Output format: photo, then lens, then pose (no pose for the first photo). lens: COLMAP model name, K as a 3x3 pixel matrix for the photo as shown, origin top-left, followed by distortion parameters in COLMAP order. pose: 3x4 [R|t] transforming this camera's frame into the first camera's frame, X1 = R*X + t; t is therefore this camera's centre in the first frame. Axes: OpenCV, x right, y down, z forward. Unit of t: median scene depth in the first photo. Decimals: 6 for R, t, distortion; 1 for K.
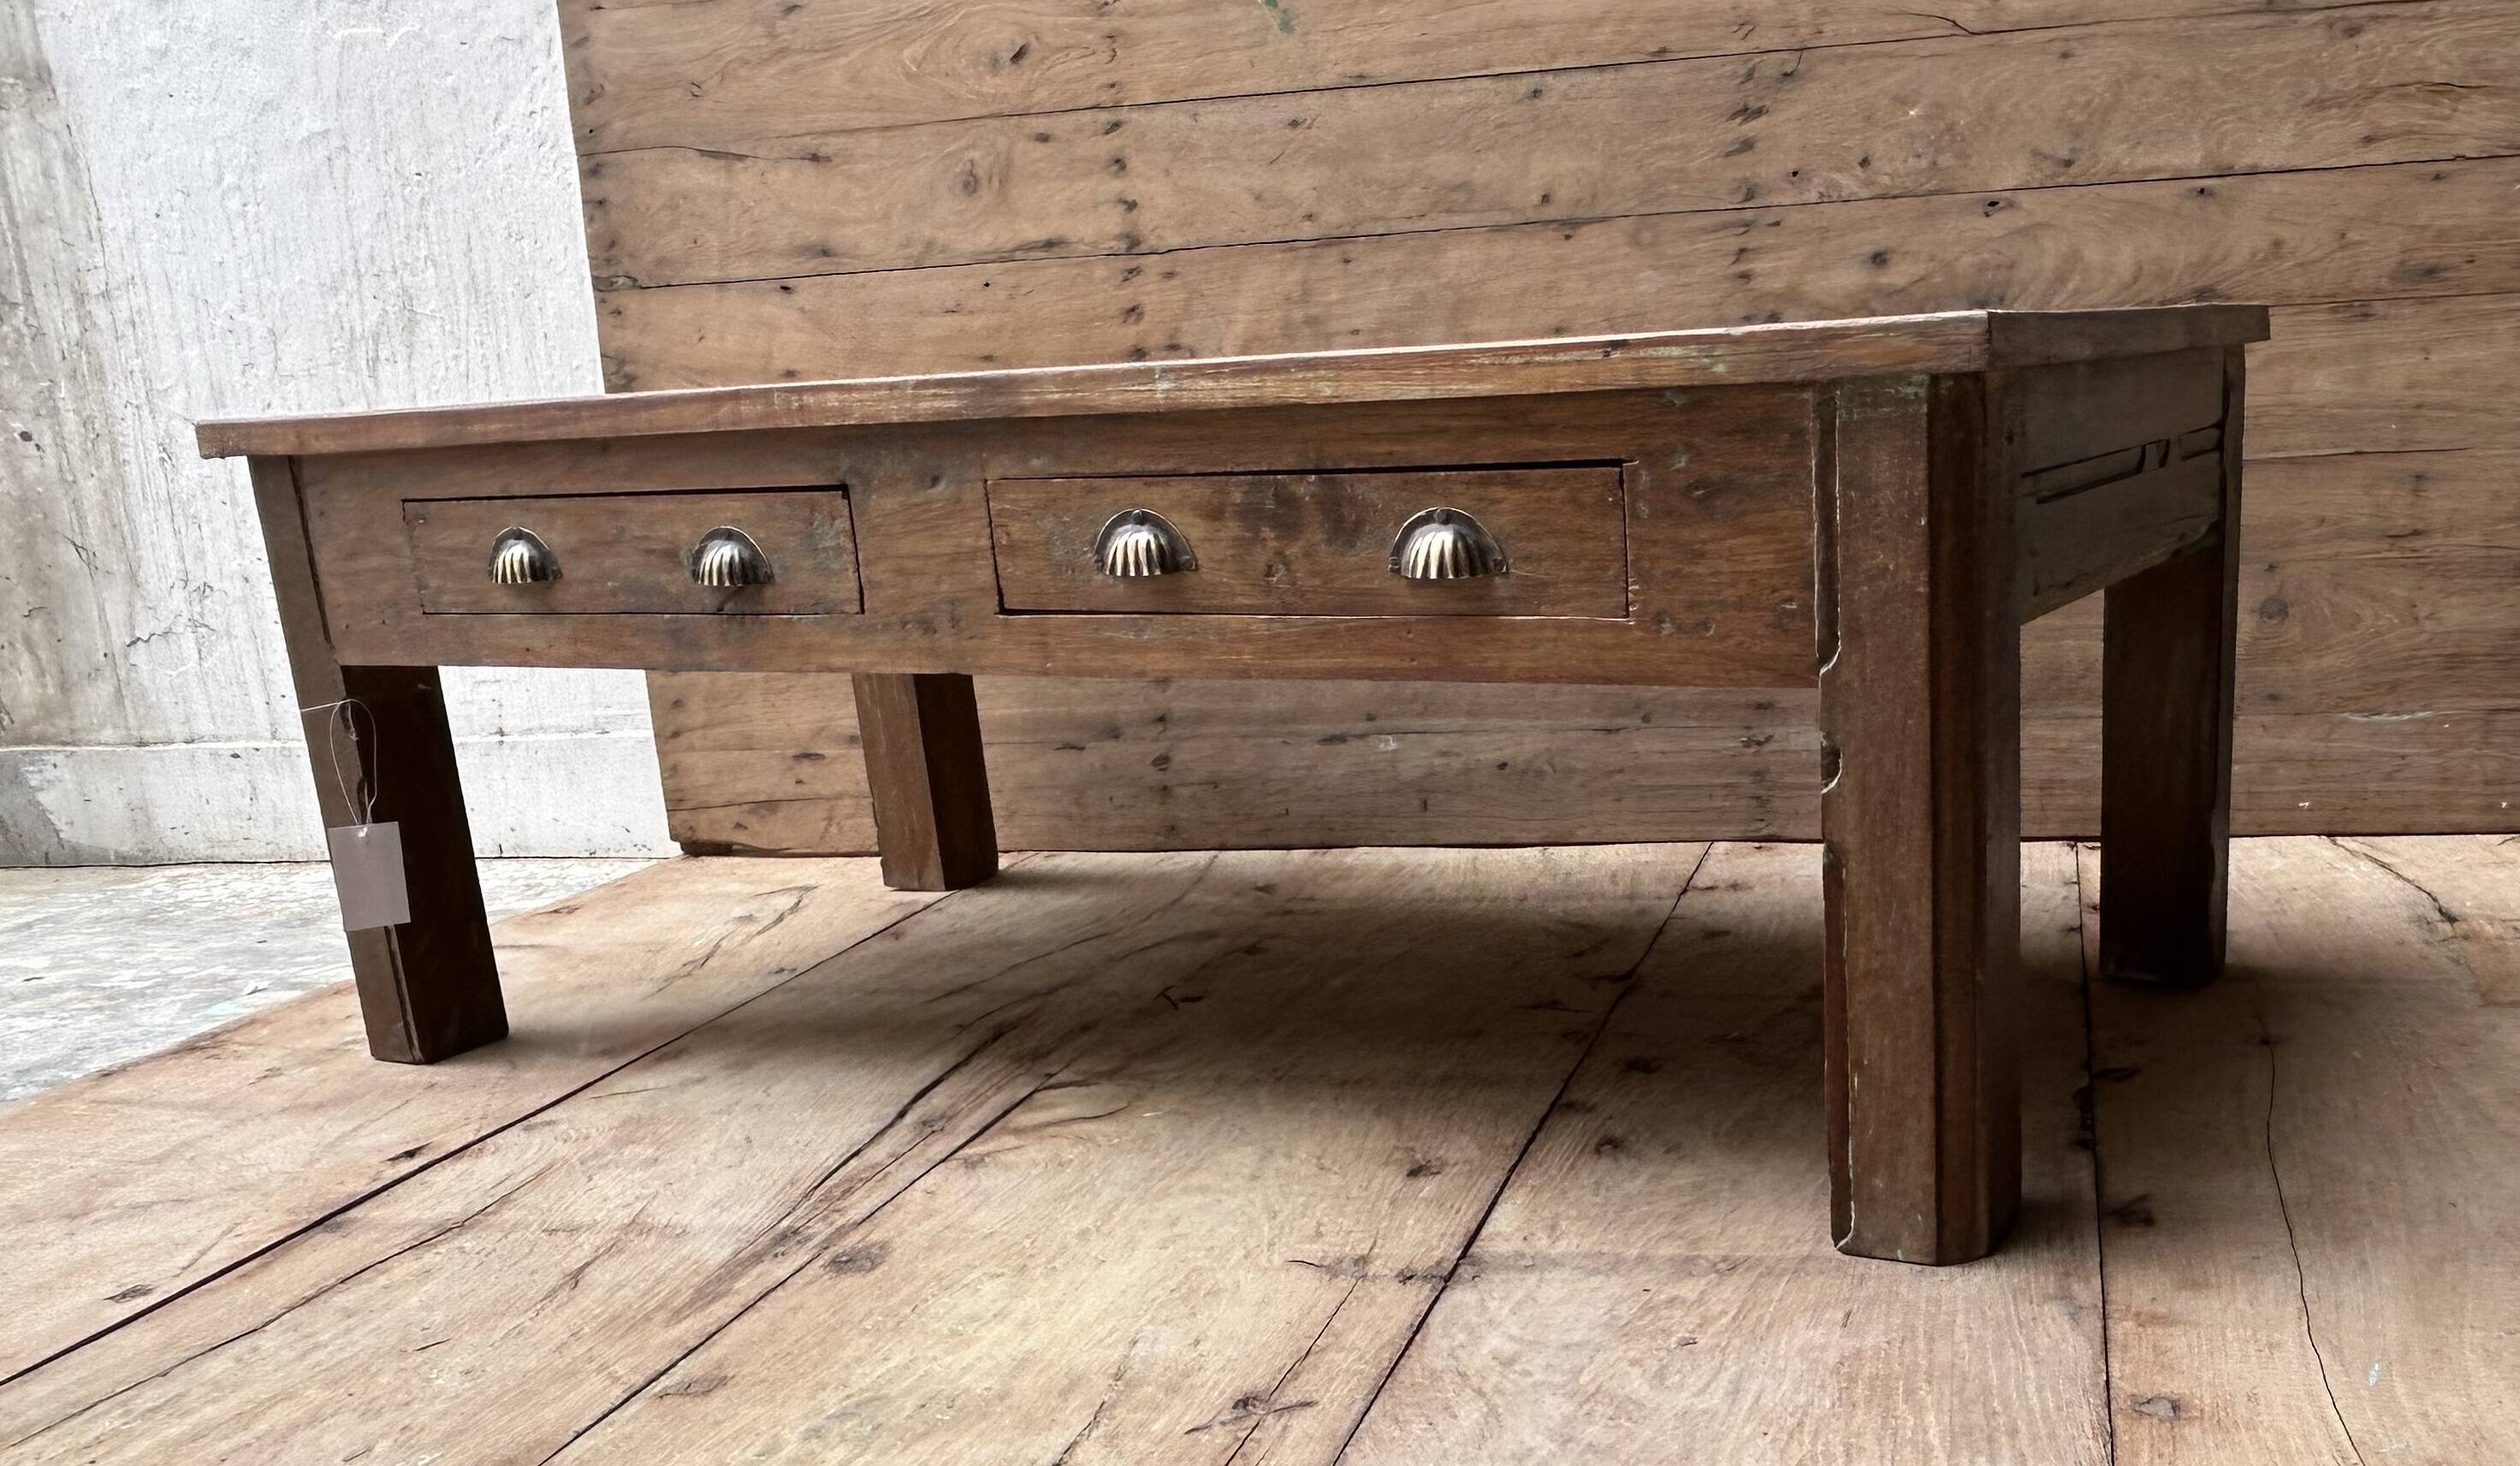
lens RADIAL K [[2244.5, 0, 1544.9], [0, 2244.5, 1032.9], [0, 0, 1]] dist [-0.001038, -0.007643]
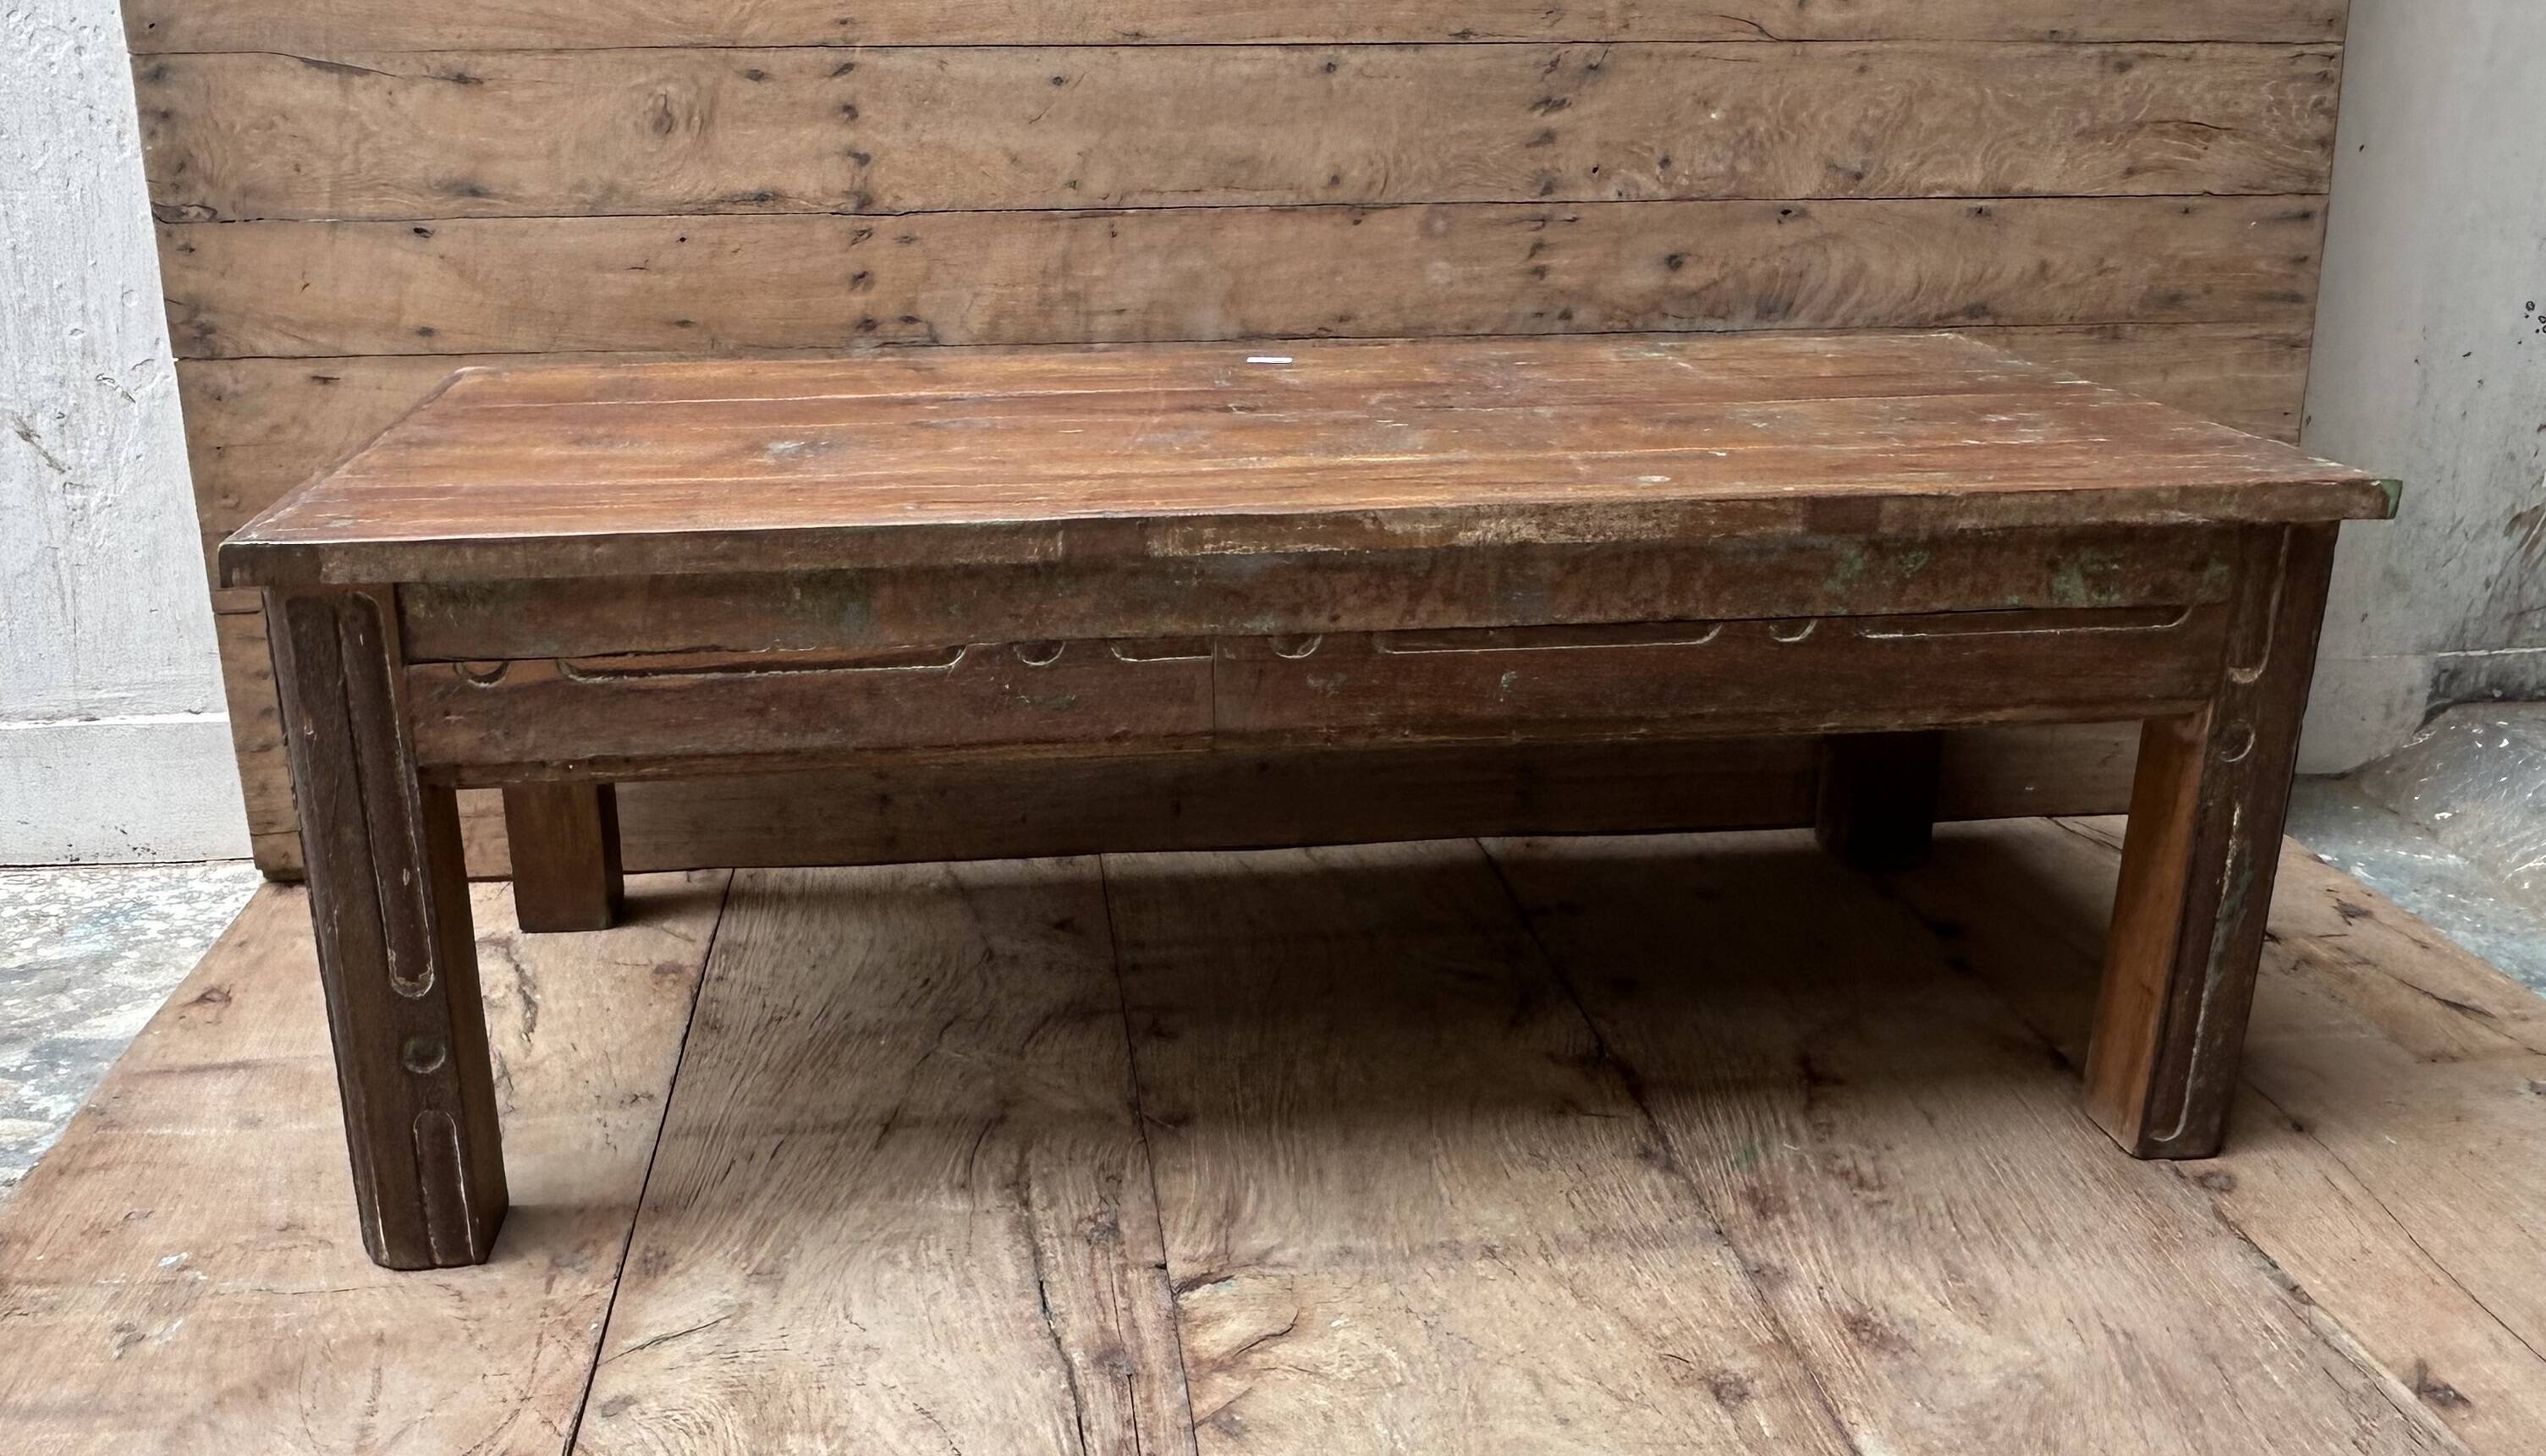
lens RADIAL K [[2217.6, 0, 1192.8], [0, 2217.6, 883.3], [0, 0, 1]] dist [0.013986, -0.043000]
pose [[0.953499, -0.061193, 0.295118, -0.349329], [0.038785, 0.995943, 0.081200, -0.156635], [-0.298890, -0.065977, 0.952004, 0.114146]]
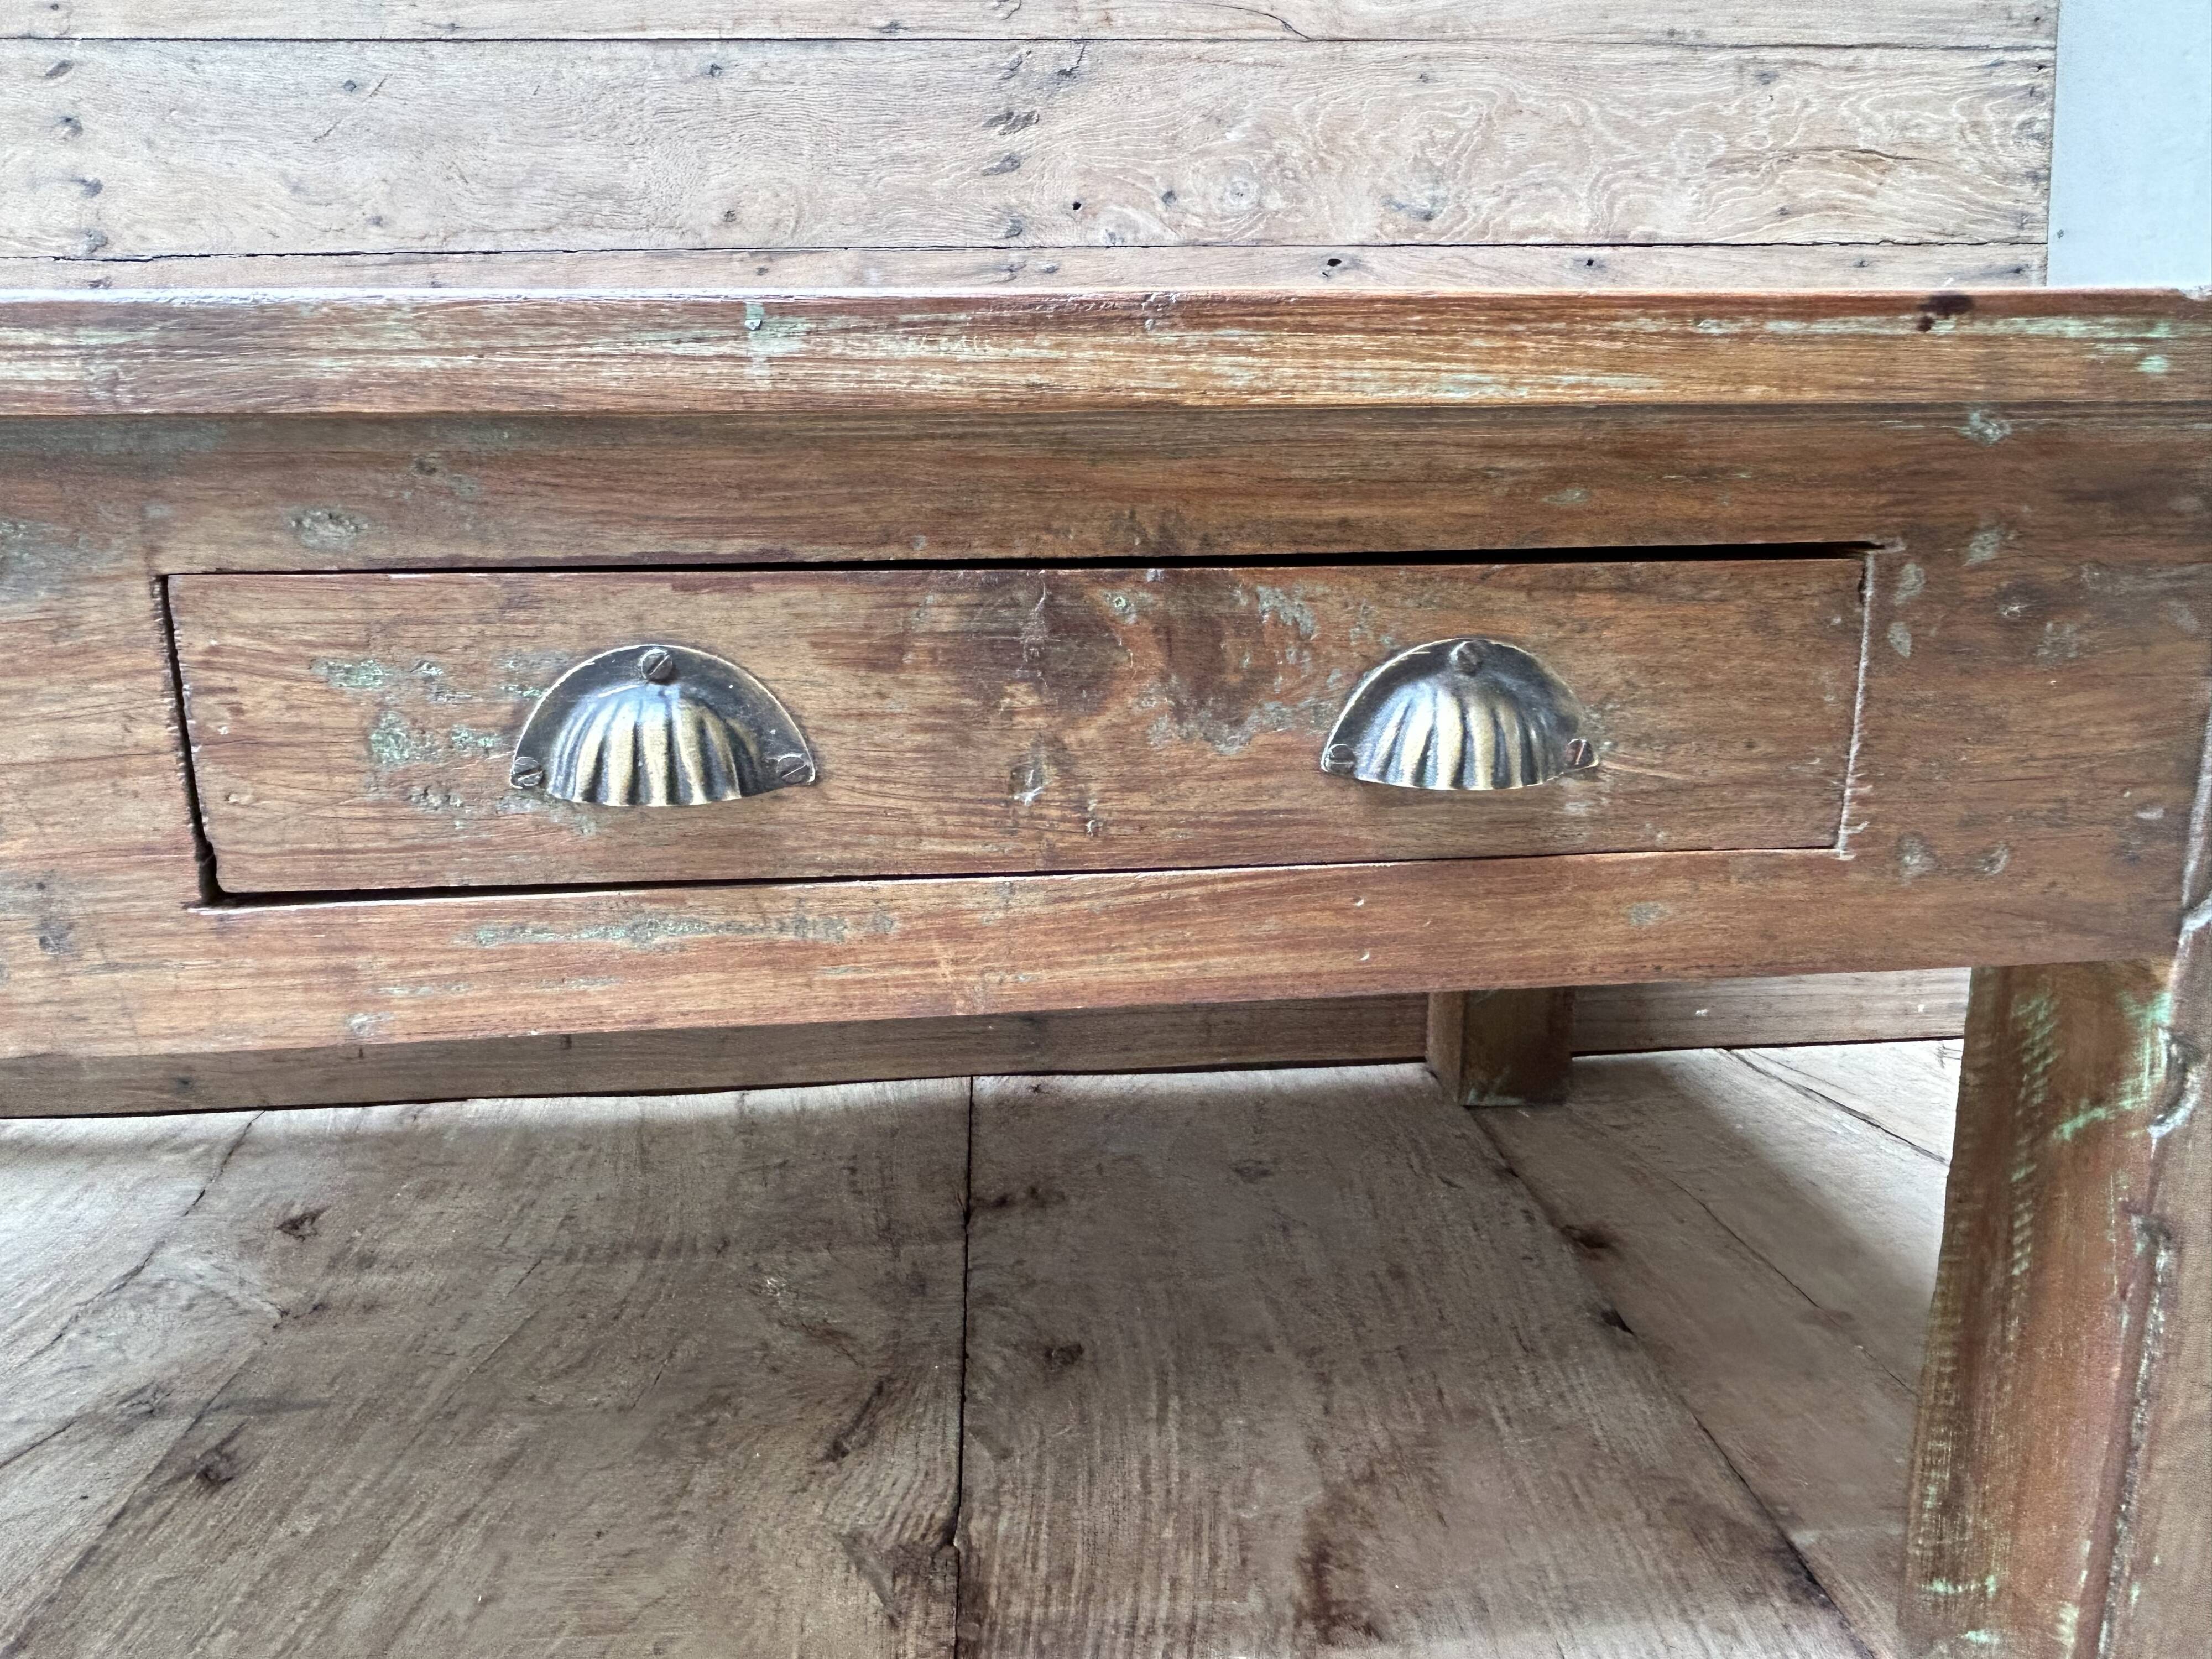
lens RADIAL K [[1427.8, 0, 1081.3], [0, 1427.8, 805.8], [0, 0, 1]] dist [-0.017969, 0.012088]
pose [[0.964408, -0.019582, 0.263693, -0.014969], [0.039697, 0.996674, -0.071170, -0.147697], [-0.261422, 0.079105, 0.961978, 0.549156]]
